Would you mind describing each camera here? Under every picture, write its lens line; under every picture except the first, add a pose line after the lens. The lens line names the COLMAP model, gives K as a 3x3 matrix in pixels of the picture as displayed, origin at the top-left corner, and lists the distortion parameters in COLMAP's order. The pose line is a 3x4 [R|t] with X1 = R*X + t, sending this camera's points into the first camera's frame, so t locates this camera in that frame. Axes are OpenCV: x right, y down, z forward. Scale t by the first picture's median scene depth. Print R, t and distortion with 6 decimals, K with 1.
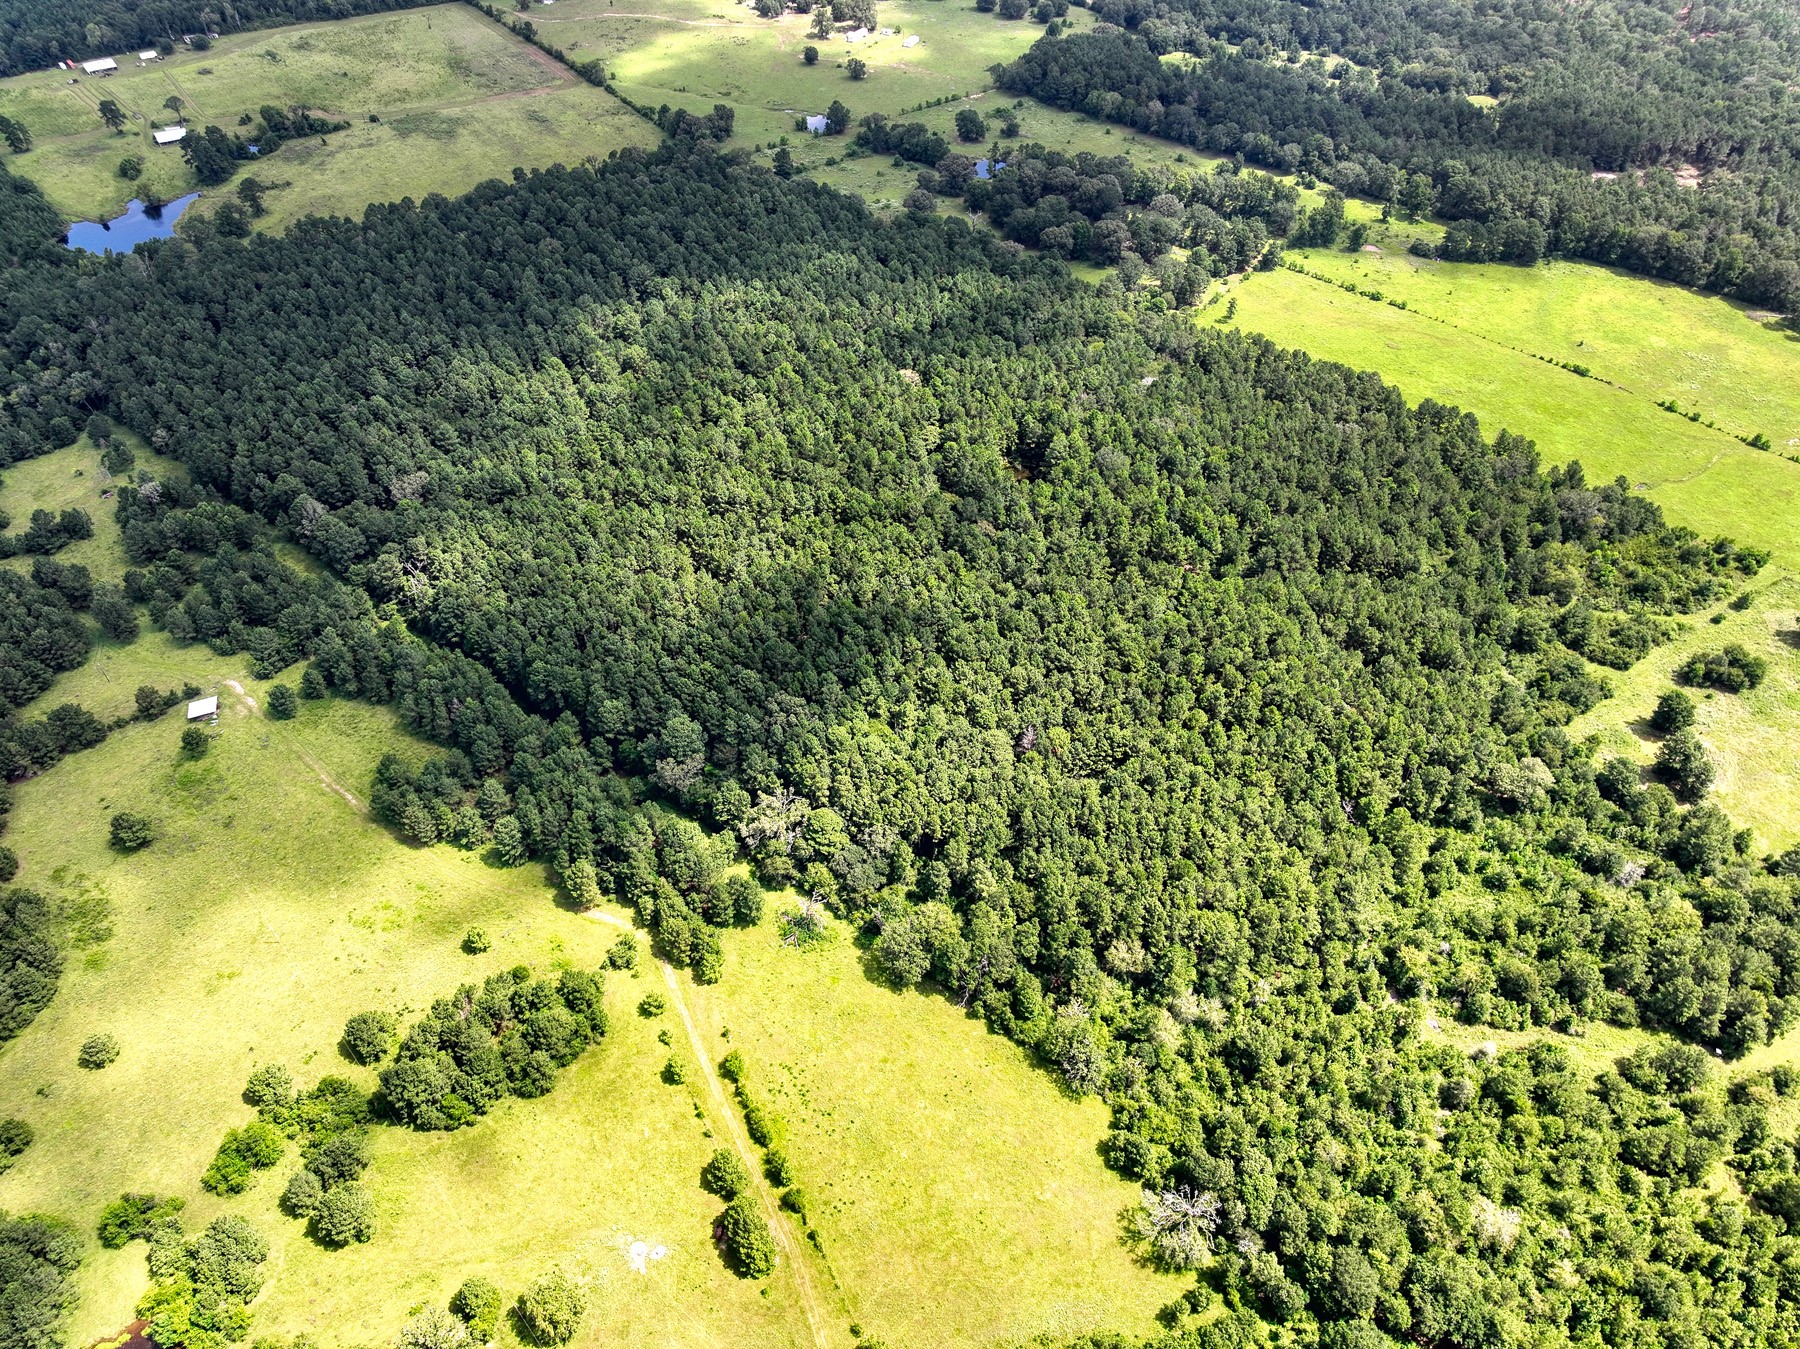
lens RADIAL K [[1264.2, 0, 899.7], [0, 1264.2, 681.5], [0, 0, 1]] dist [-0.010230, 0.031533]
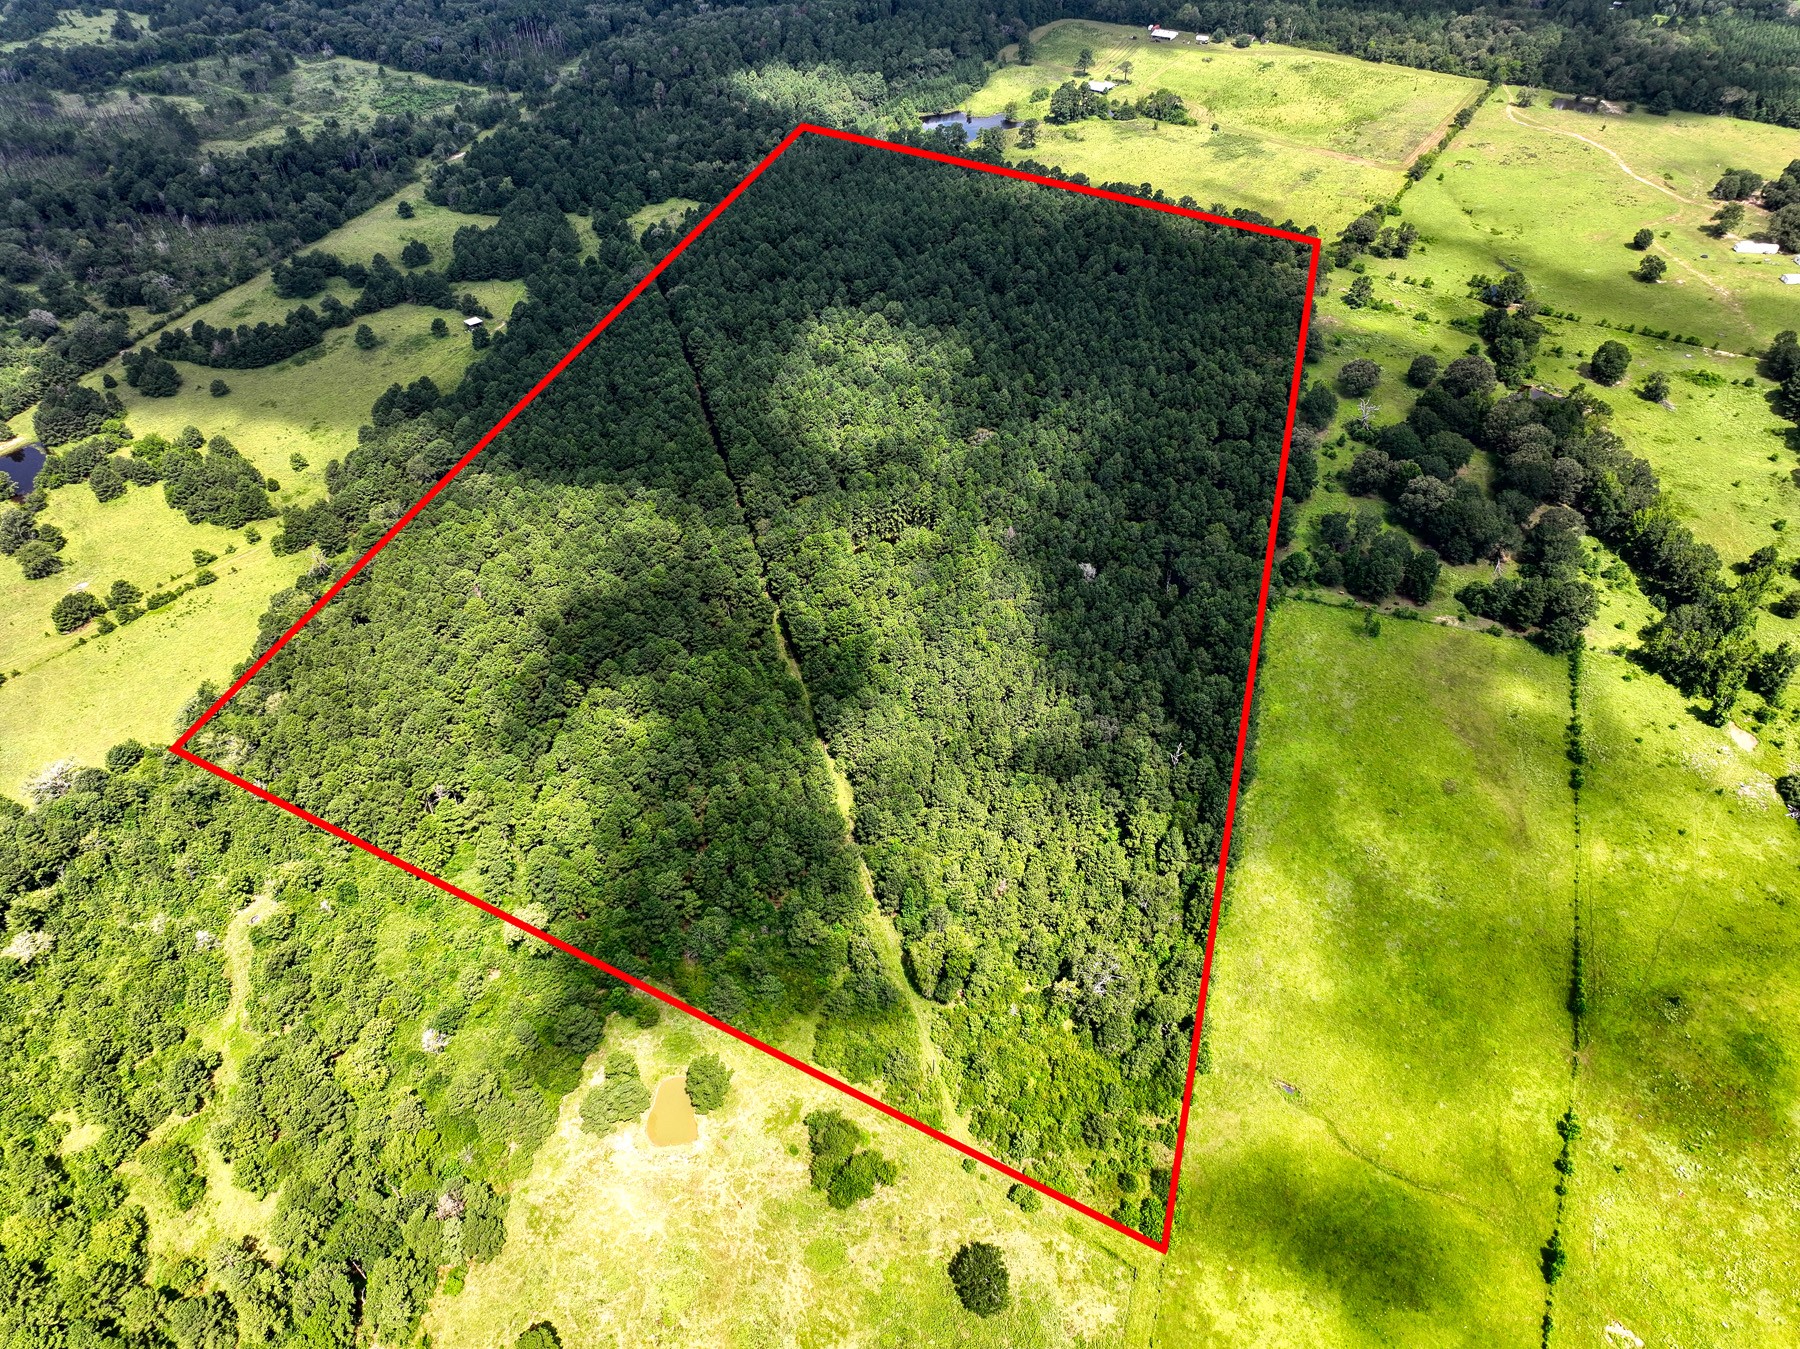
lens RADIAL K [[1264.2, 0, 899.7], [0, 1264.2, 681.5], [0, 0, 1]] dist [-0.010230, 0.031533]
pose [[0.379224, 0.610691, -0.695159, 1.005870], [-0.635015, 0.718197, 0.284516, -0.435819], [0.673012, 0.333541, 0.660155, 0.453439]]
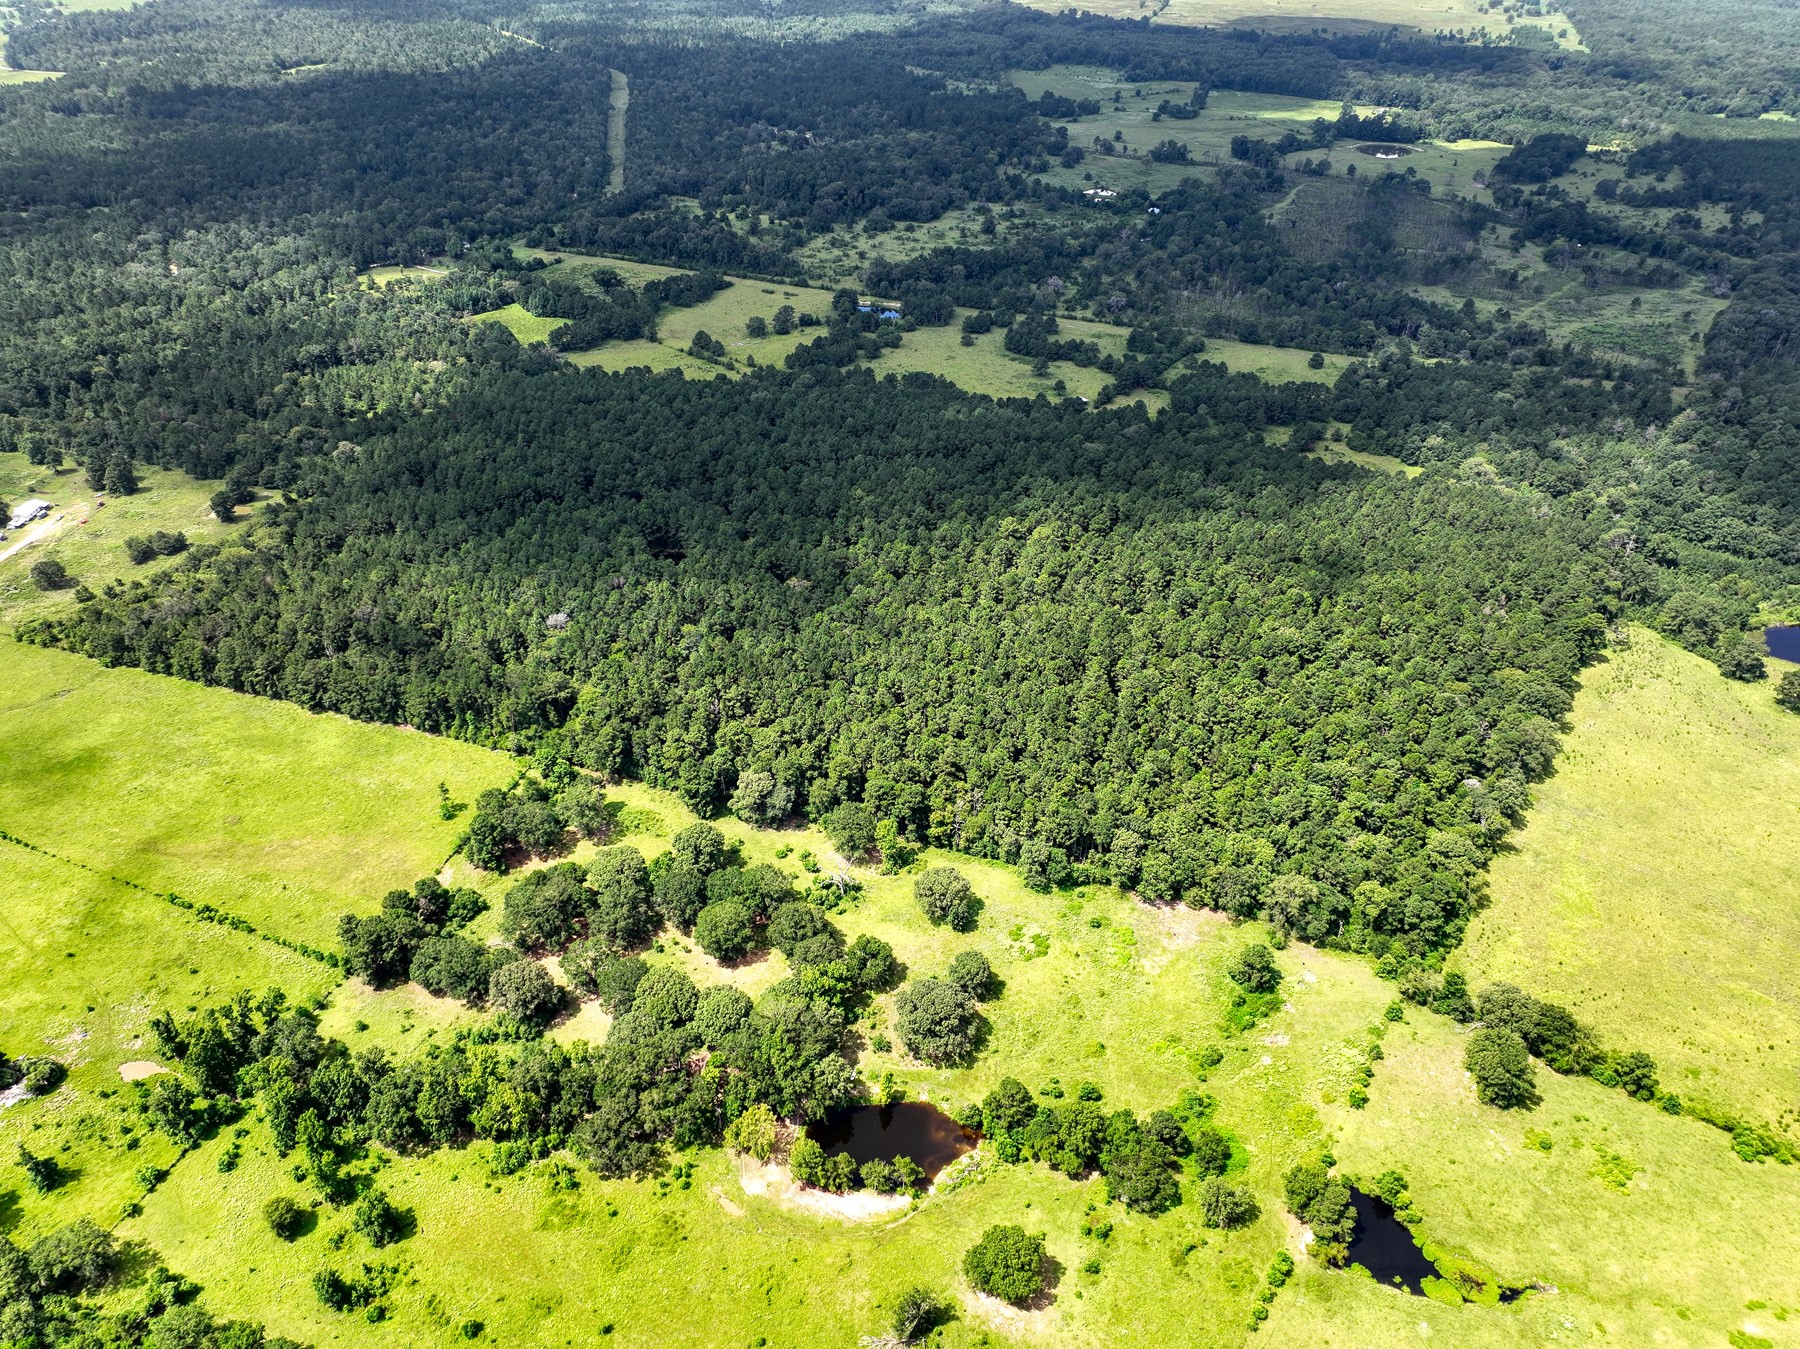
lens RADIAL K [[1264.2, 0, 899.7], [0, 1264.2, 681.5], [0, 0, 1]] dist [-0.010230, 0.031533]
pose [[-0.938114, 0.192784, -0.287710, 0.301945], [-0.242974, 0.225625, 0.943428, -1.535780], [0.246793, 0.954949, -0.164820, 1.598465]]
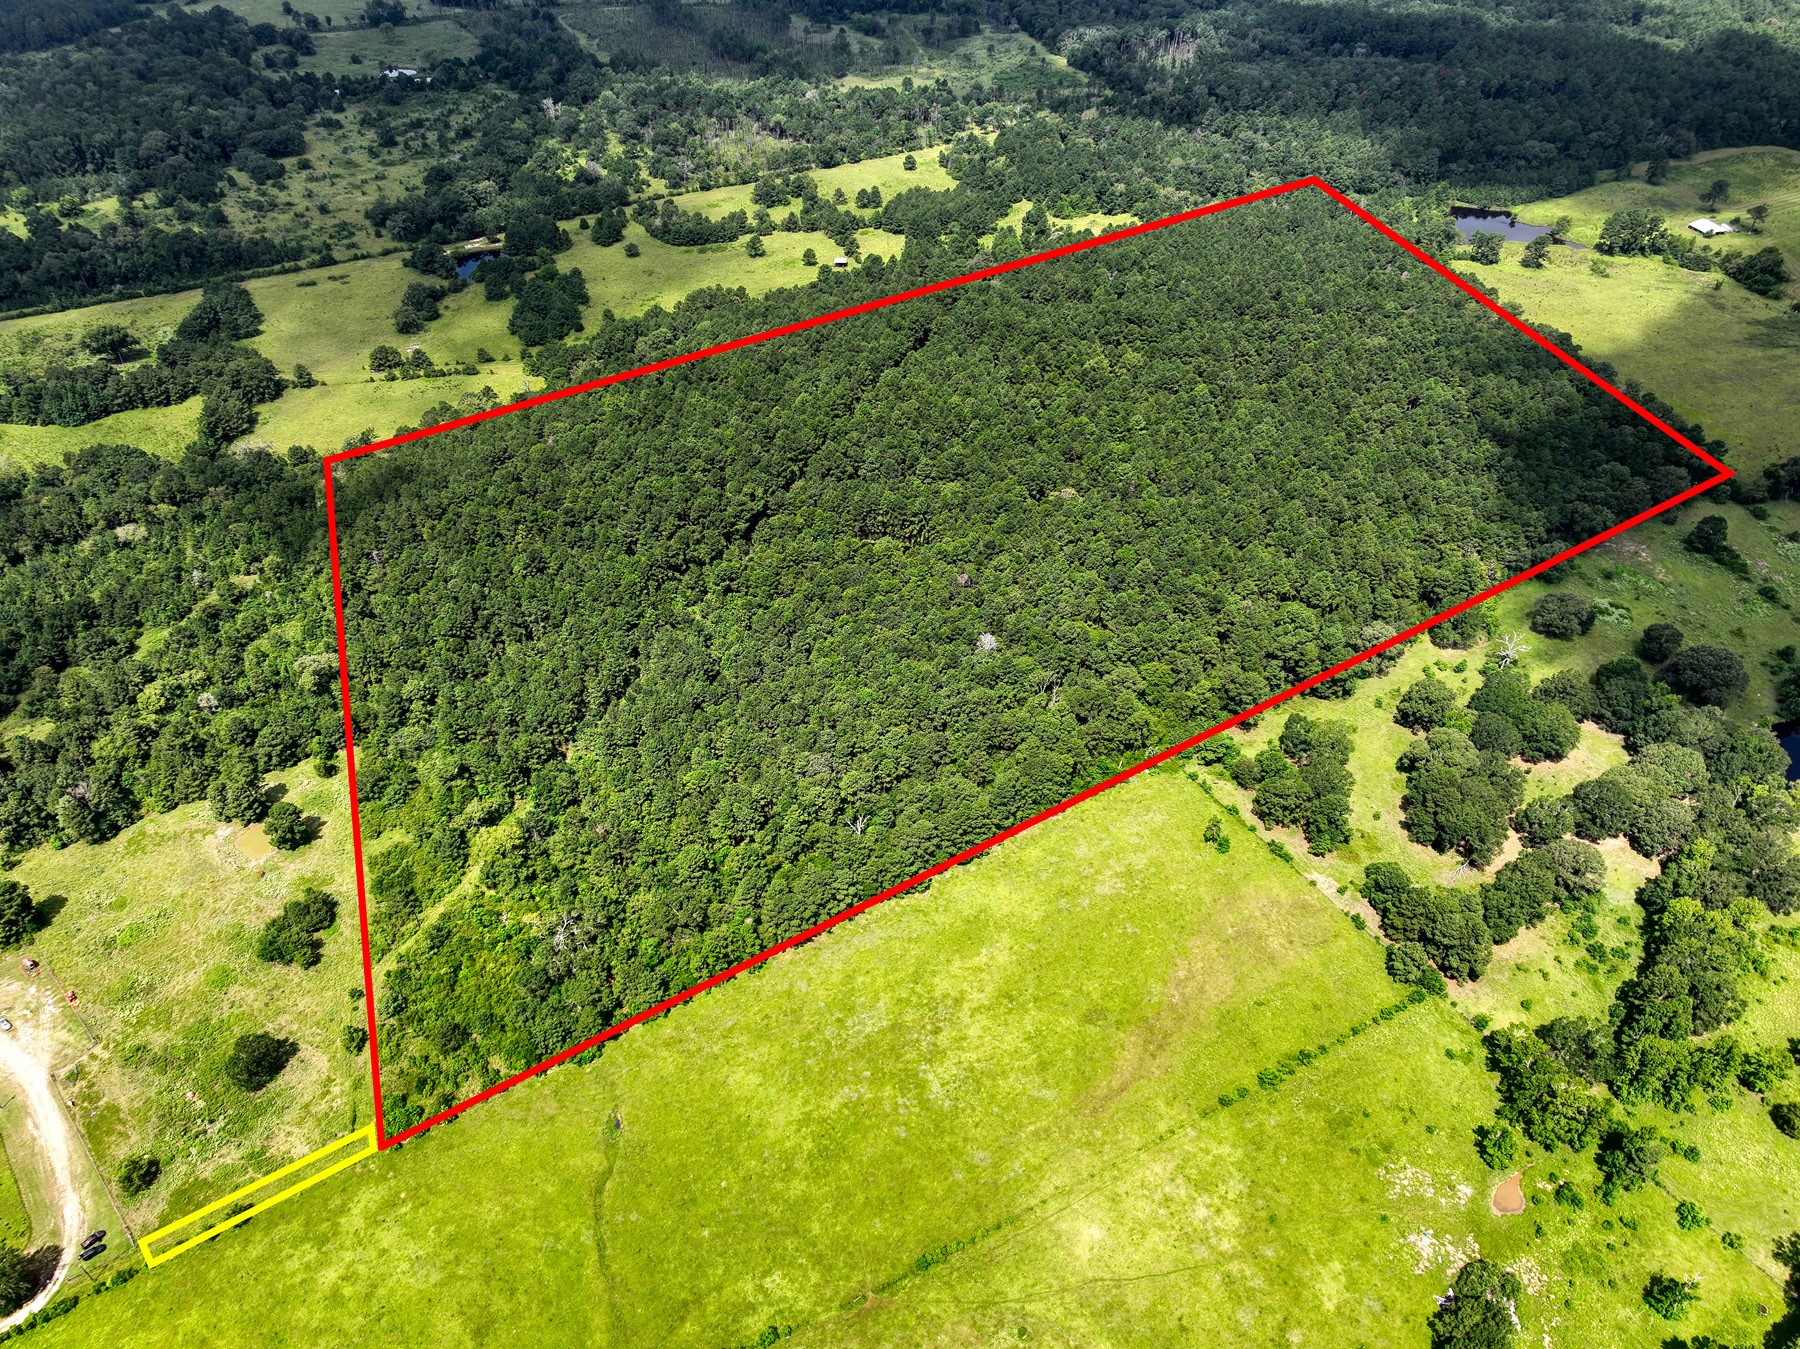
lens RADIAL K [[1264.2, 0, 899.7], [0, 1264.2, 681.5], [0, 0, 1]] dist [-0.010230, 0.031533]
pose [[-0.309602, 0.619865, -0.721050, 1.043983], [-0.661243, 0.404576, 0.631724, -0.895457], [0.683304, 0.672372, 0.284624, 0.927486]]
